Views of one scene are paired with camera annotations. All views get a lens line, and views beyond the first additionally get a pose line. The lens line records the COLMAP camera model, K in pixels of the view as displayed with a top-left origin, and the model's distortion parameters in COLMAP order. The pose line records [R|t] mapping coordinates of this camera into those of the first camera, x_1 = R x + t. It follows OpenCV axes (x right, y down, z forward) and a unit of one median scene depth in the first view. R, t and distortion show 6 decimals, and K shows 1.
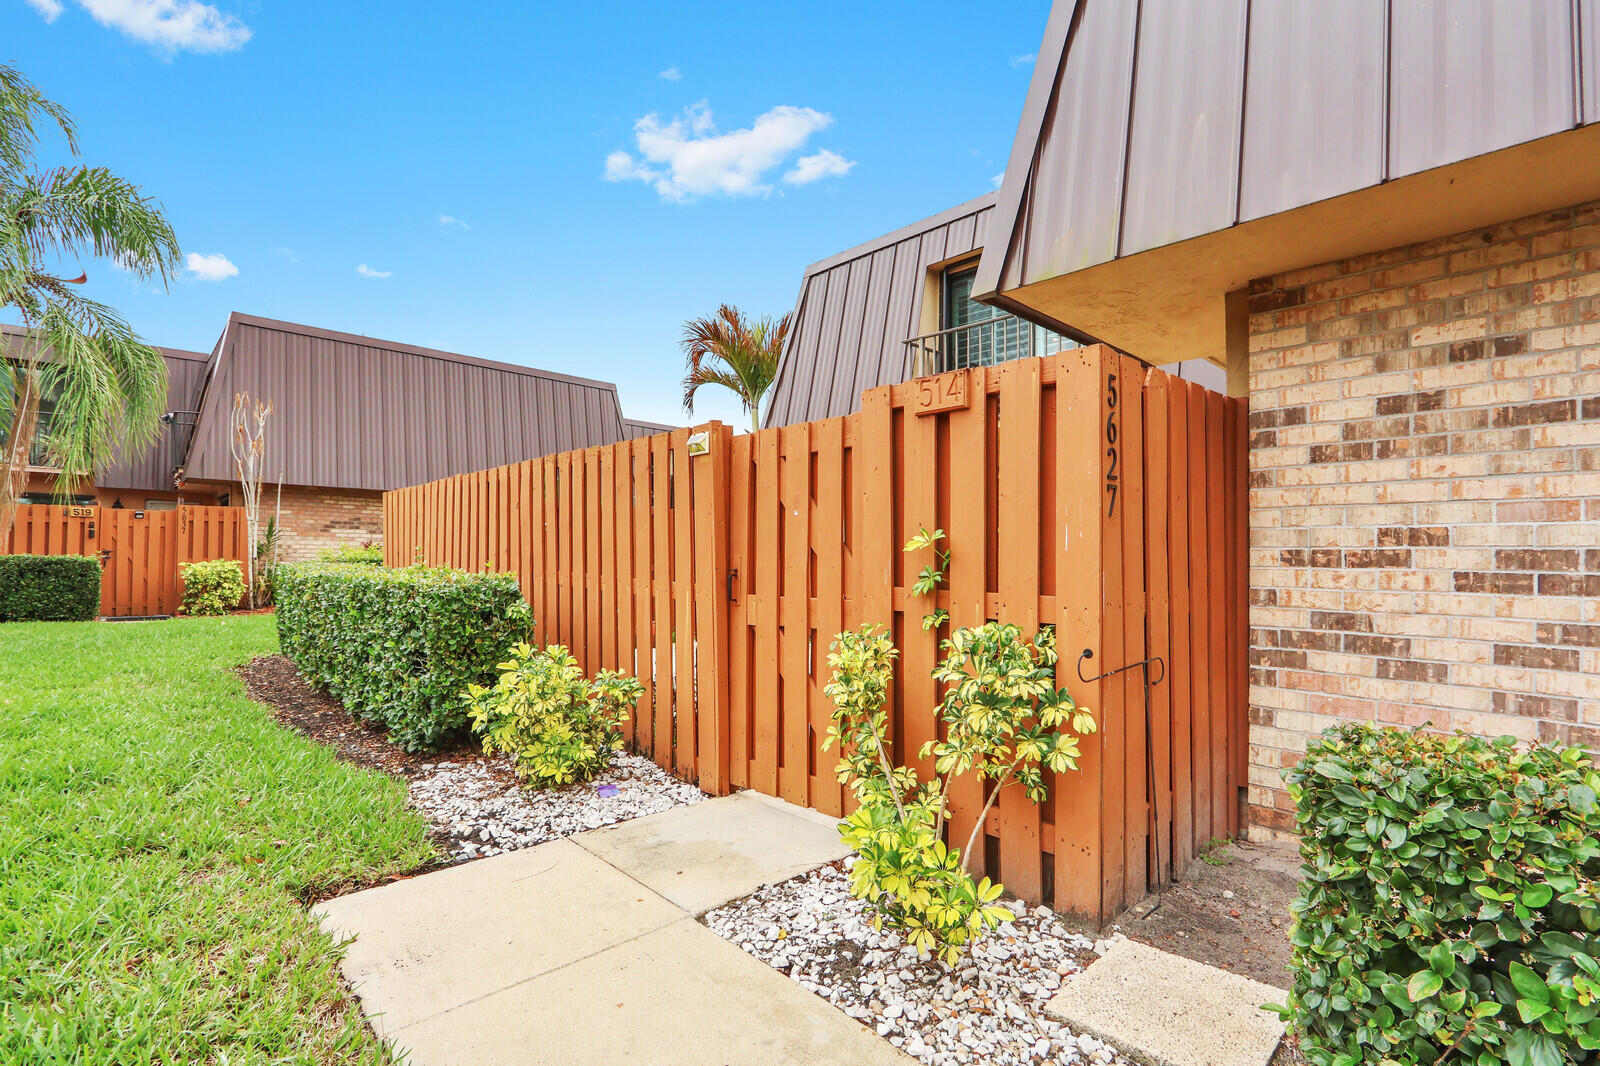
lens RADIAL K [[751.0, 0, 804.1], [0, 751.0, 527.4], [0, 0, 1]] dist [-0.010719, 0.002155]
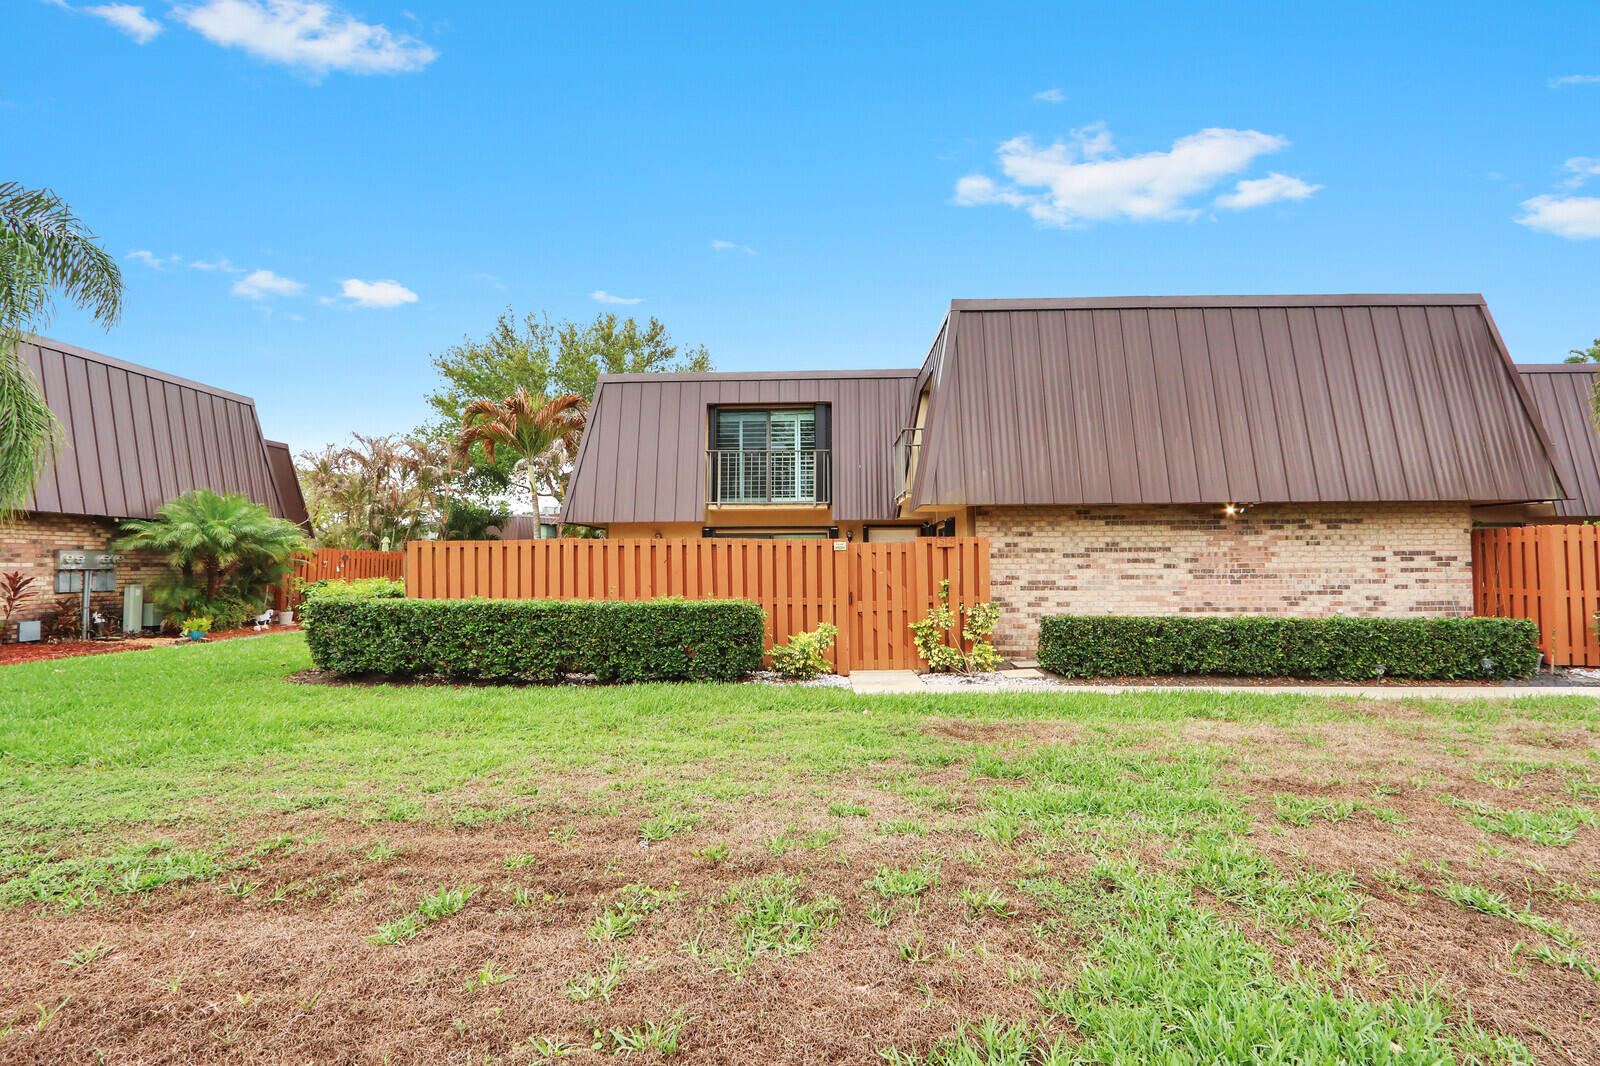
lens RADIAL K [[751.0, 0, 804.1], [0, 751.0, 527.4], [0, 0, 1]] dist [-0.010719, 0.002155]
pose [[0.693207, 0.022031, 0.720402, -2.919375], [-0.013750, 0.999755, -0.017343, -0.174000], [-0.720608, 0.002117, 0.693340, -1.026372]]
